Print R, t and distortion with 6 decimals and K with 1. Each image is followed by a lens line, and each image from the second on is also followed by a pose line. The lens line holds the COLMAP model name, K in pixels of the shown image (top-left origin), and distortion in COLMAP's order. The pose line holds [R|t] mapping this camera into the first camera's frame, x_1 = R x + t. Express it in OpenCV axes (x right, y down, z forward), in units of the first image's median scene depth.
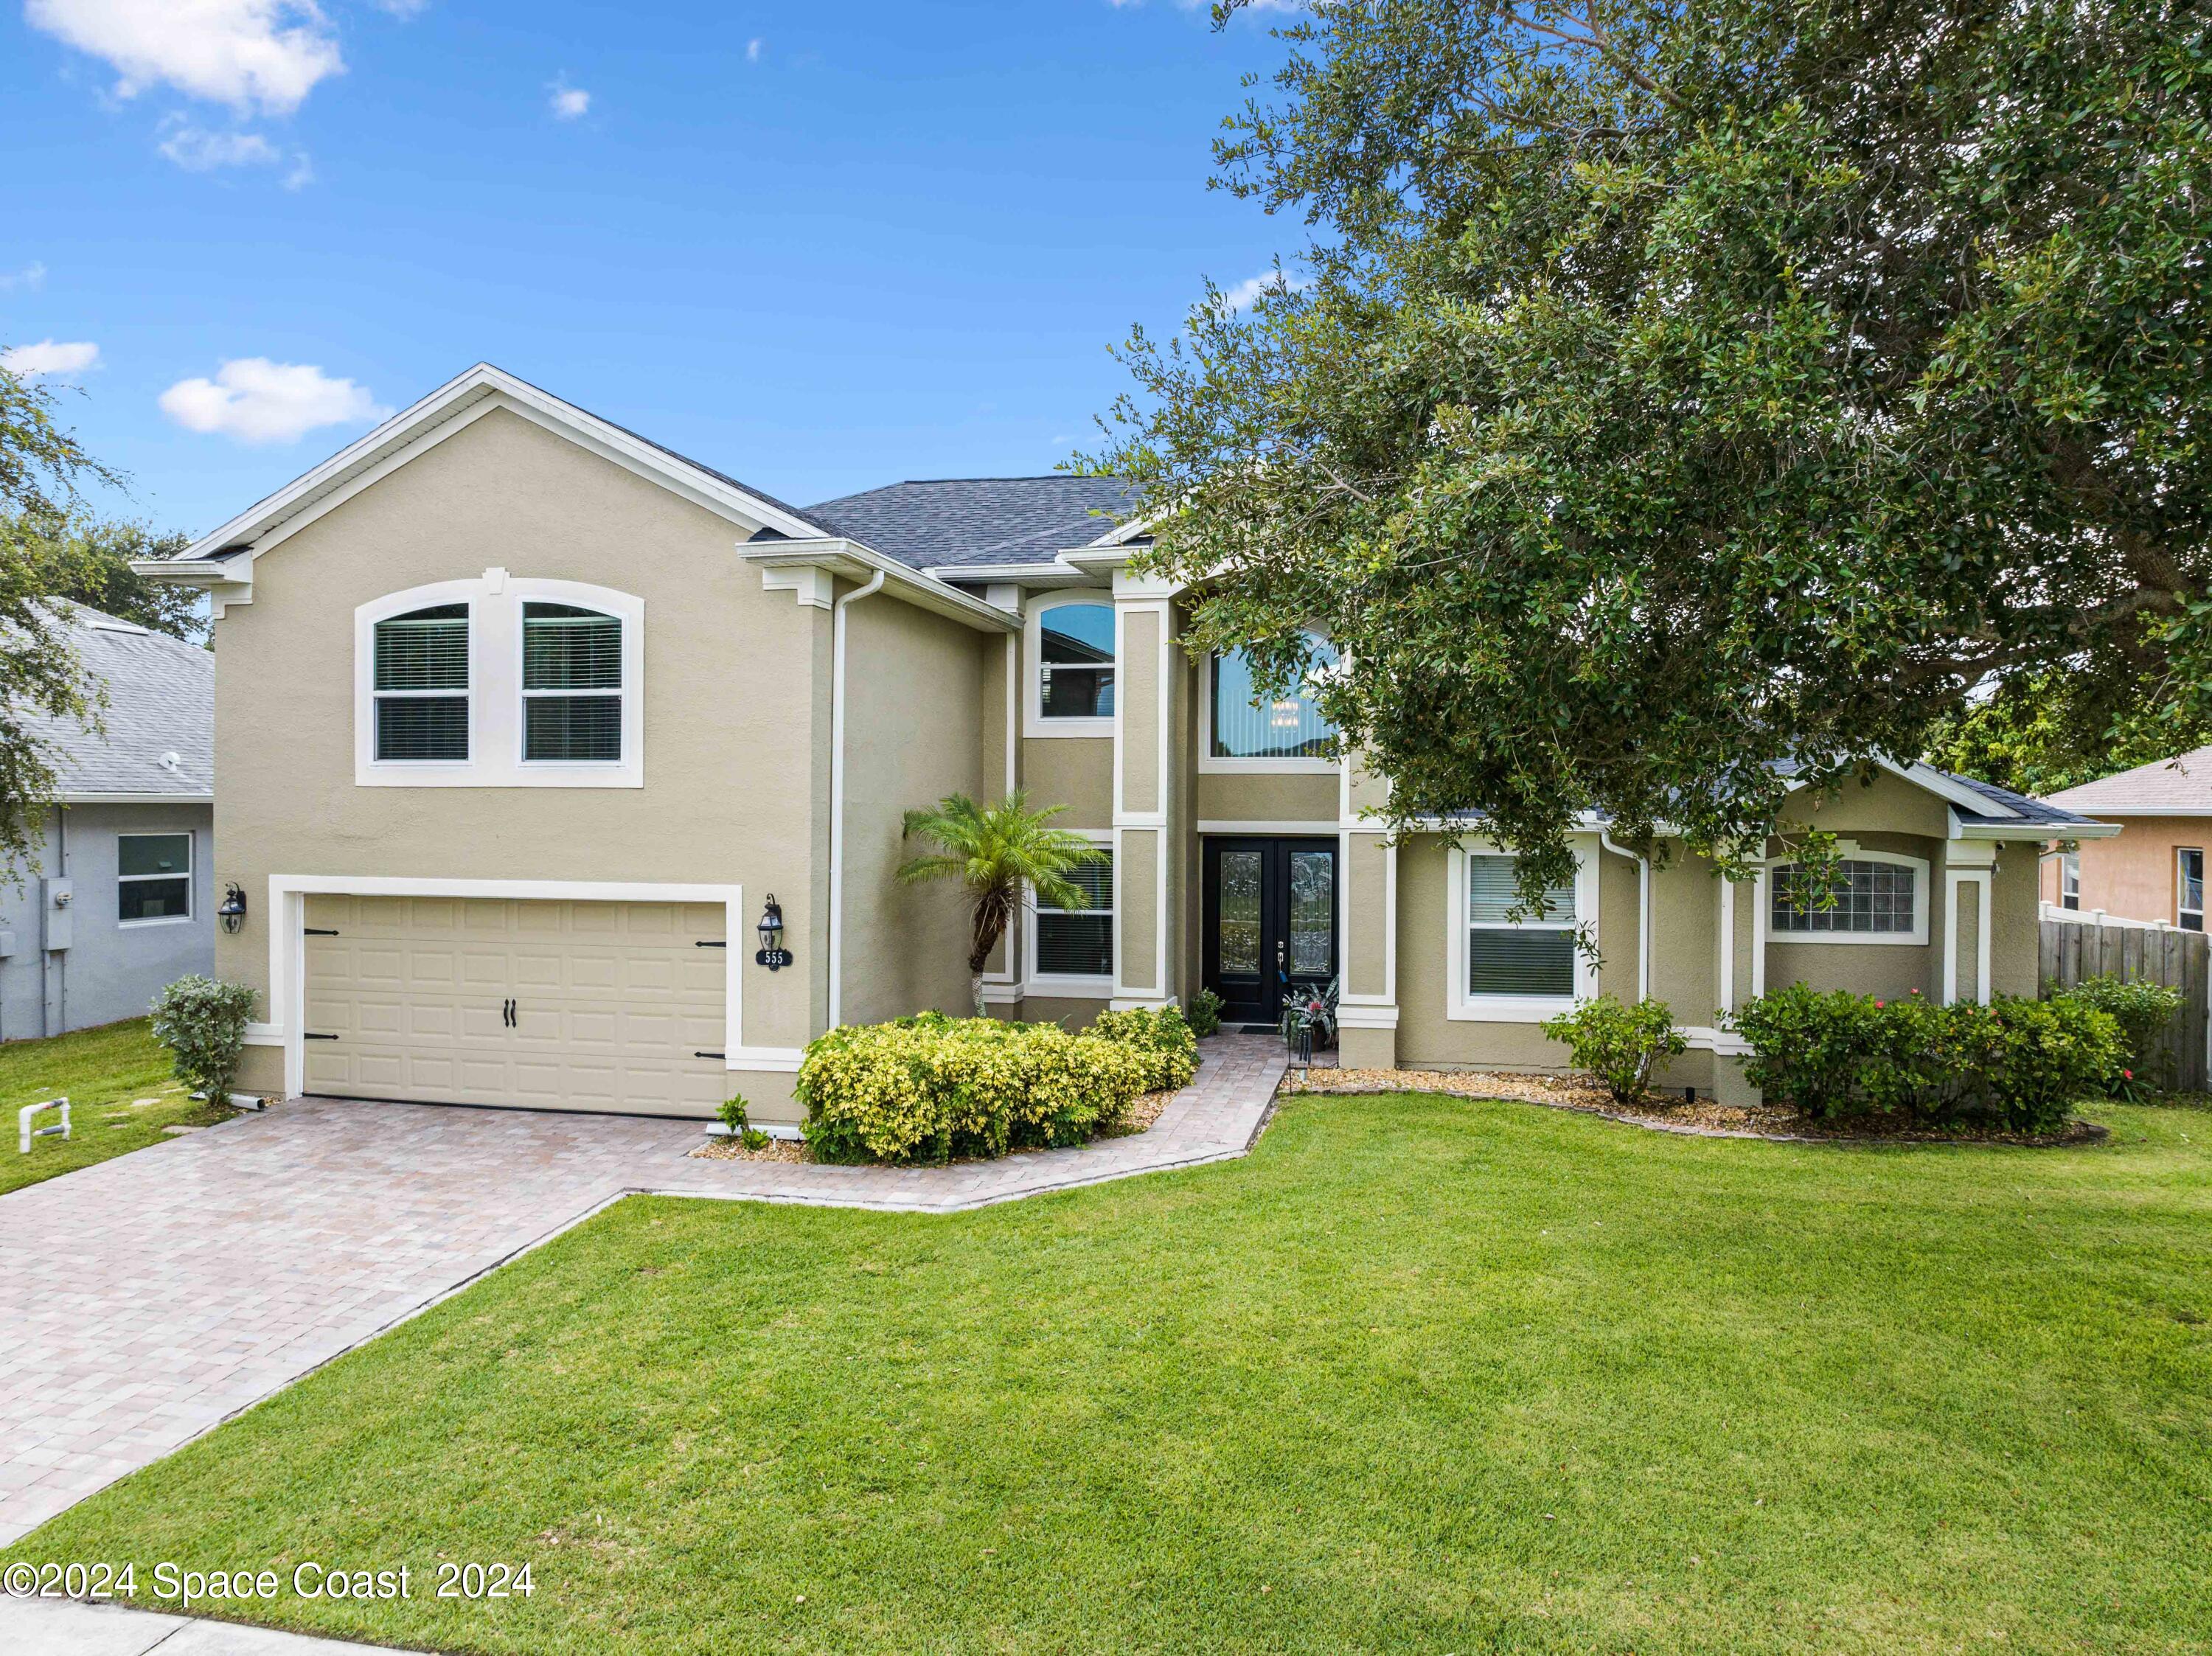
lens RADIAL K [[1535.3, 0, 1101.3], [0, 1535.3, 824.1], [0, 0, 1]] dist [-0.046305, 0.017892]
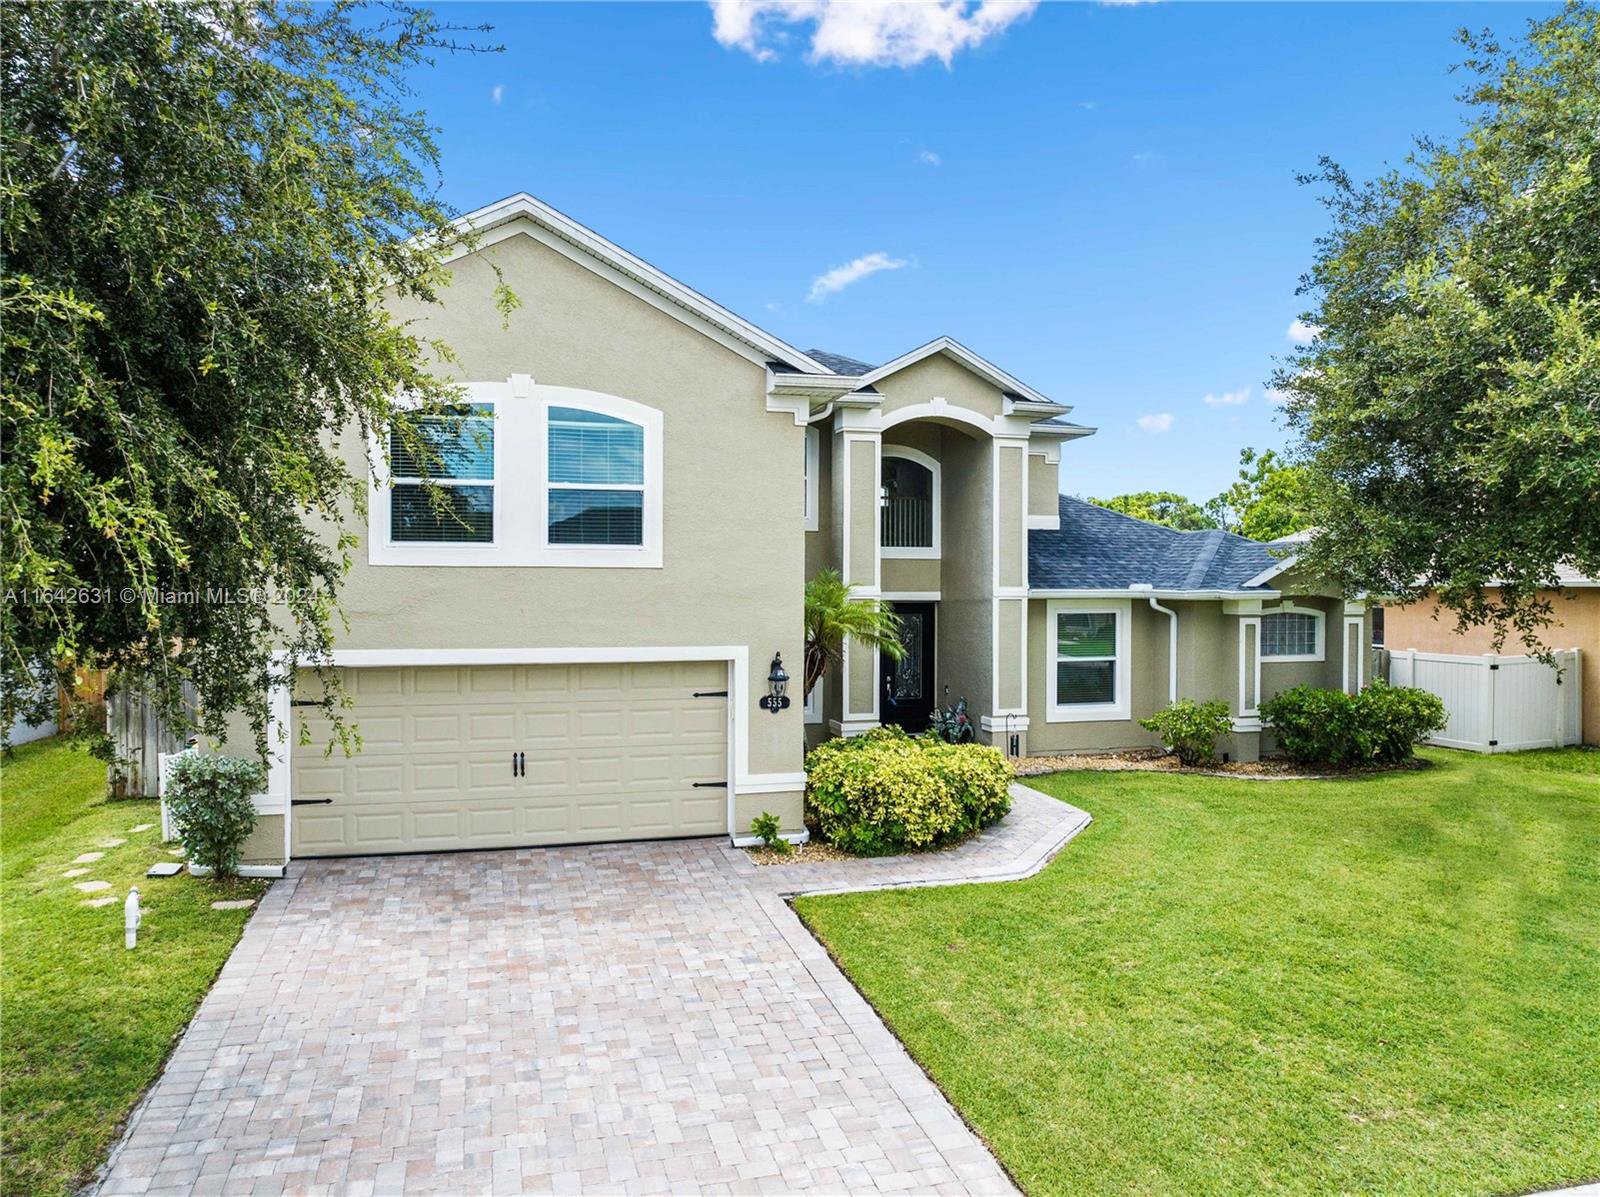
lens RADIAL K [[1110.5, 0, 797.1], [0, 1110.5, 593.1], [0, 0, 1]] dist [-0.046305, 0.017892]
pose [[0.886886, -0.007381, 0.461930, -0.611014], [0.007679, 0.999970, 0.001235, -0.004230], [-0.461925, 0.002452, 0.886916, 0.175054]]
